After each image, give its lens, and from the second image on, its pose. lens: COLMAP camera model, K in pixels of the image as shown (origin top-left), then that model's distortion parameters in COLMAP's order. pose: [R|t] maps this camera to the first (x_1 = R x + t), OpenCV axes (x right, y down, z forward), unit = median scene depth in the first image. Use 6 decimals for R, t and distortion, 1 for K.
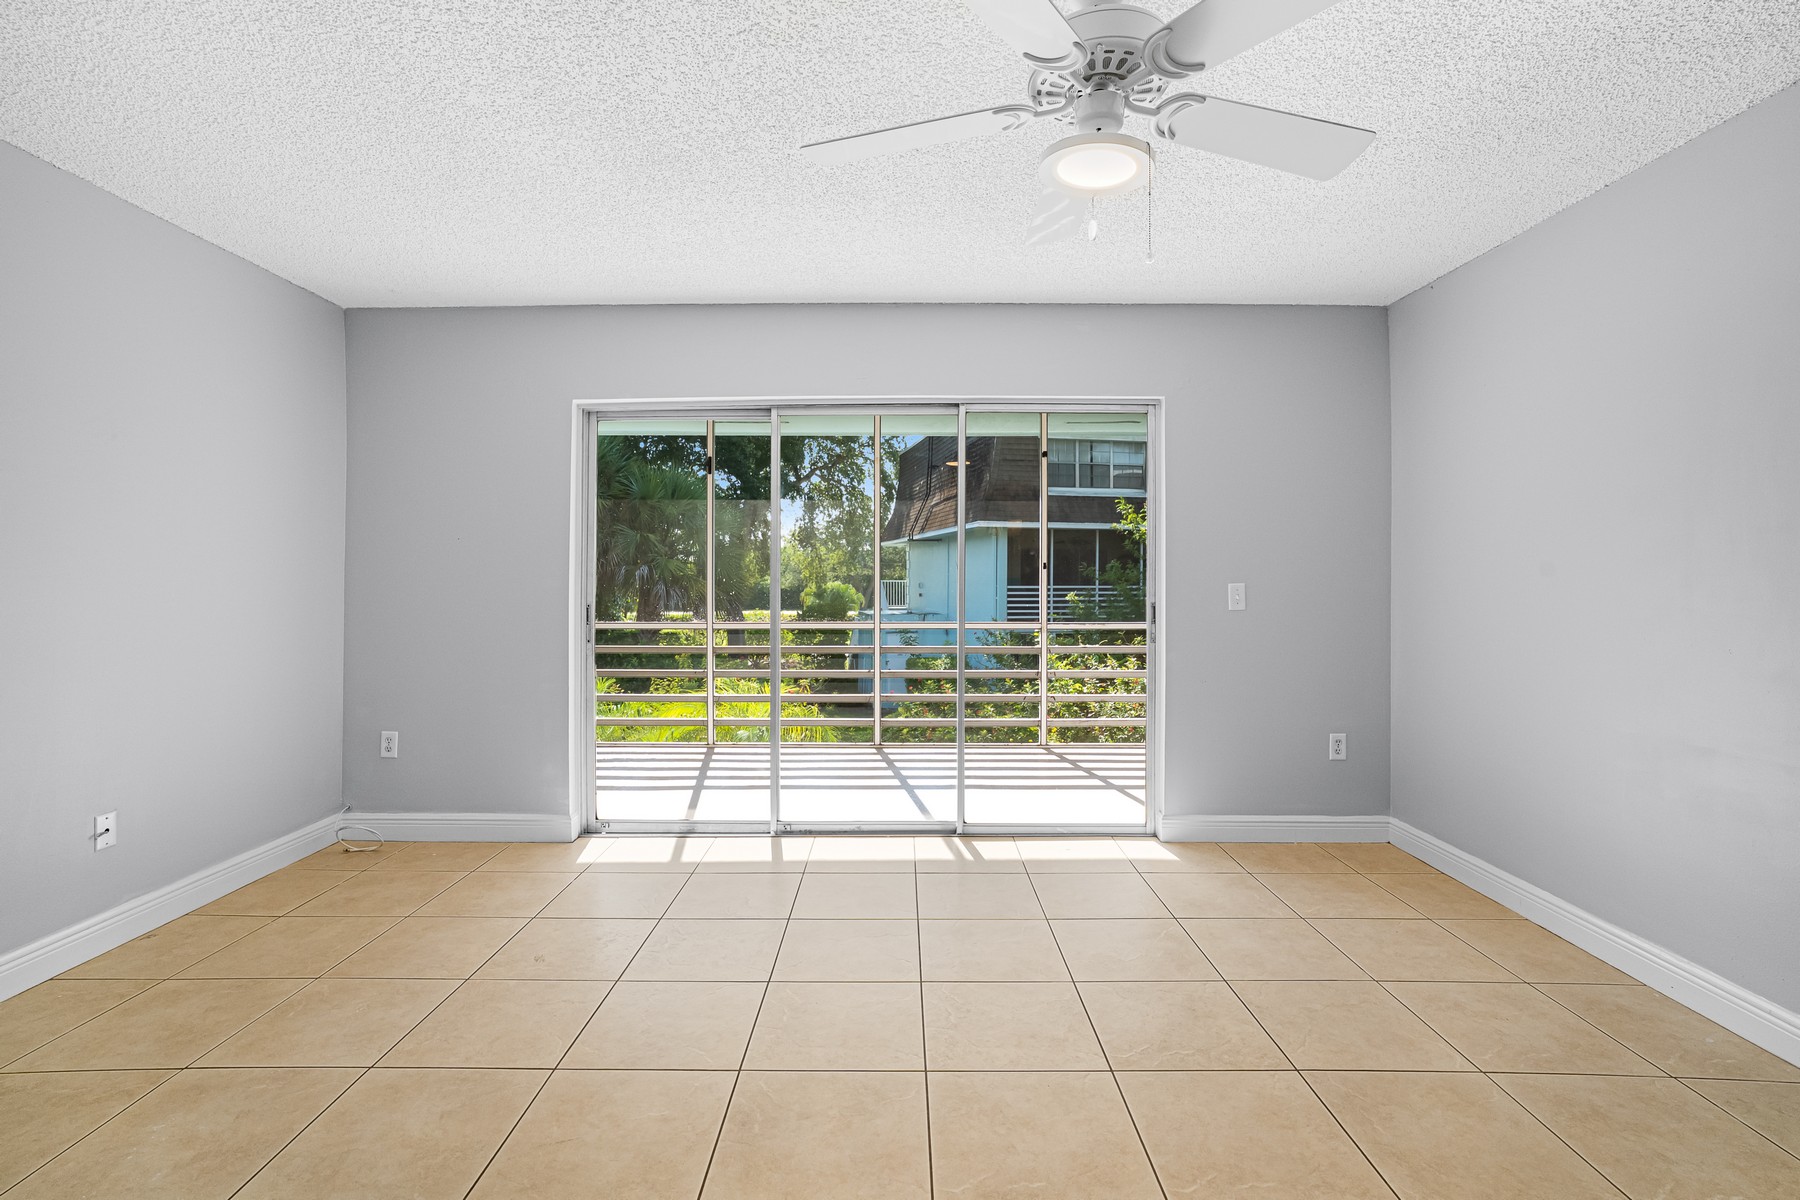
lens RADIAL K [[825.4, 0, 886.4], [0, 825.4, 586.0], [0, 0, 1]] dist [-0.026639, -0.000014]
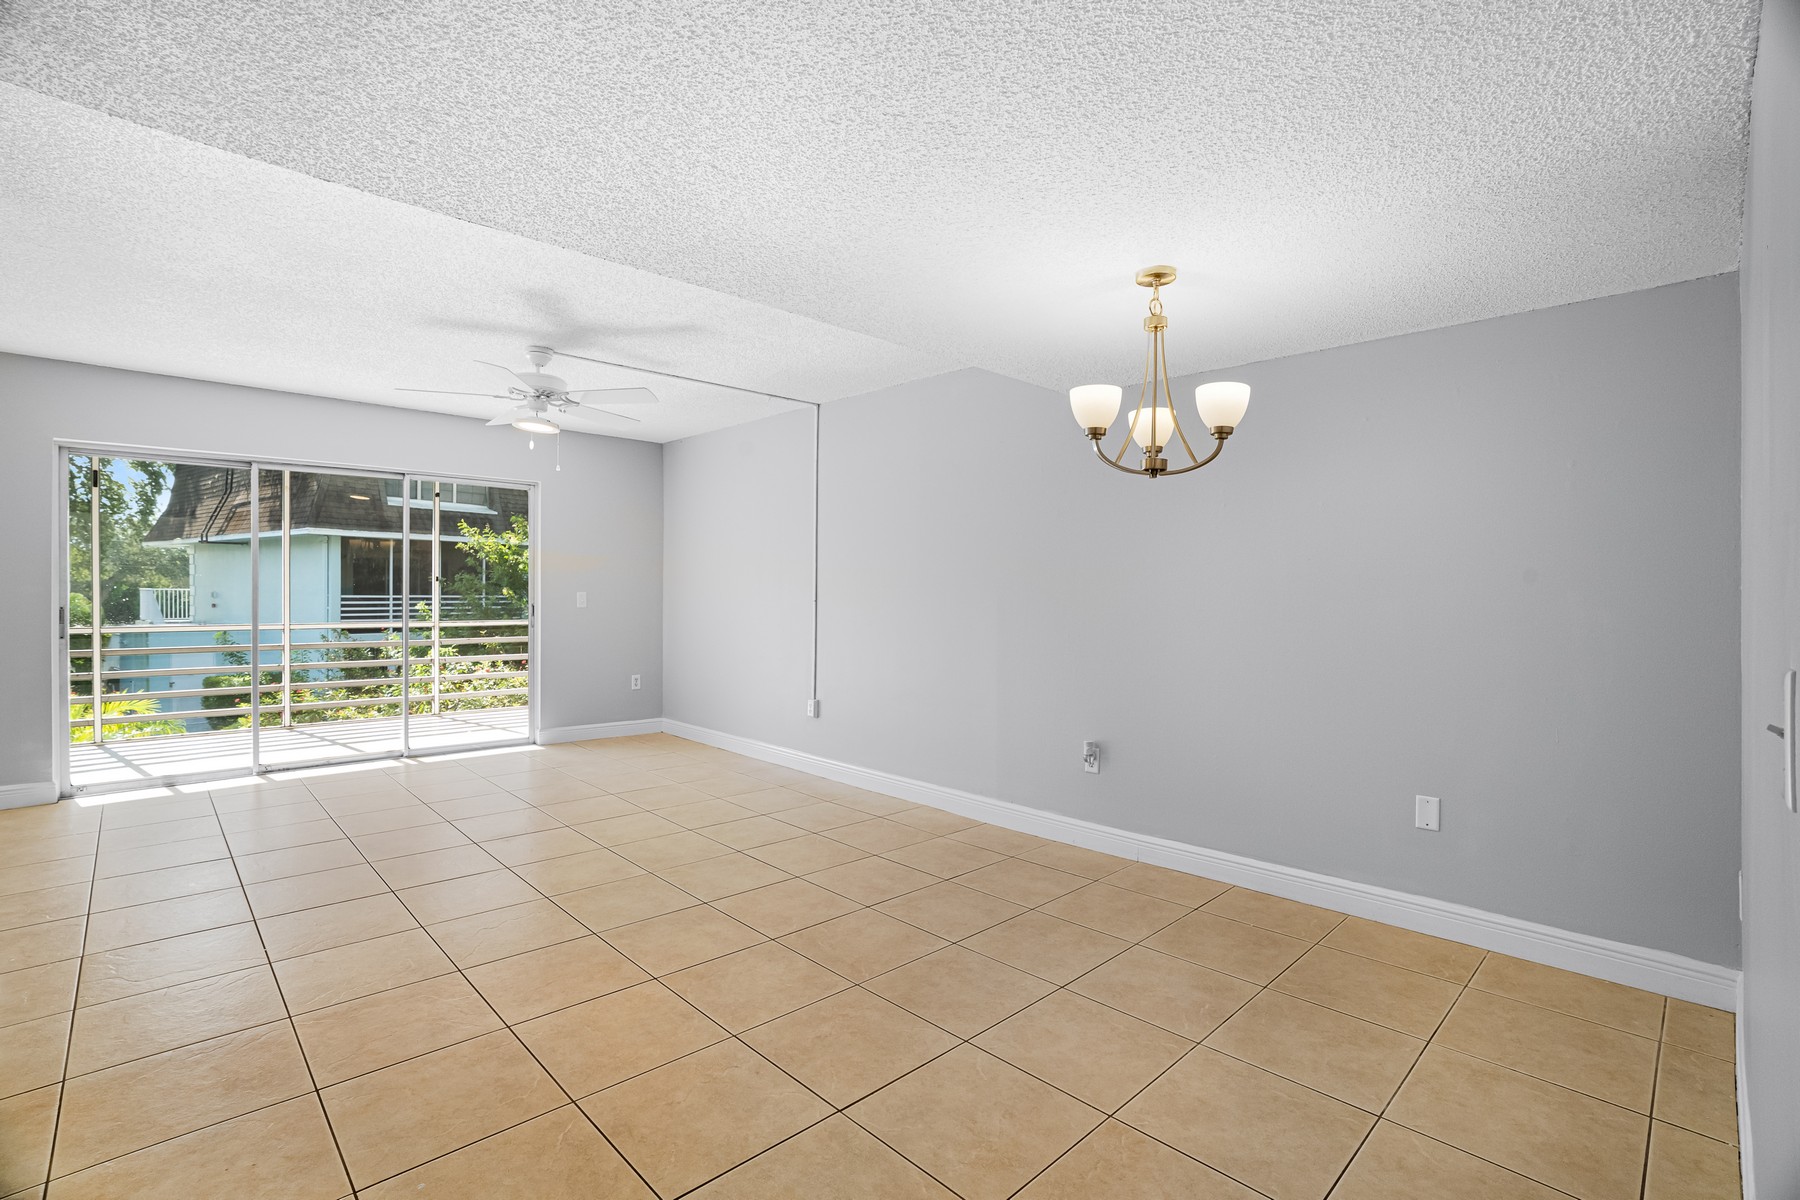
lens RADIAL K [[825.4, 0, 886.4], [0, 825.4, 586.0], [0, 0, 1]] dist [-0.026639, -0.000014]
pose [[0.715880, 0.007425, 0.698184, -0.205796], [0.001026, 0.999931, -0.011686, 0.002784], [-0.698223, 0.009082, 0.715823, -0.437990]]
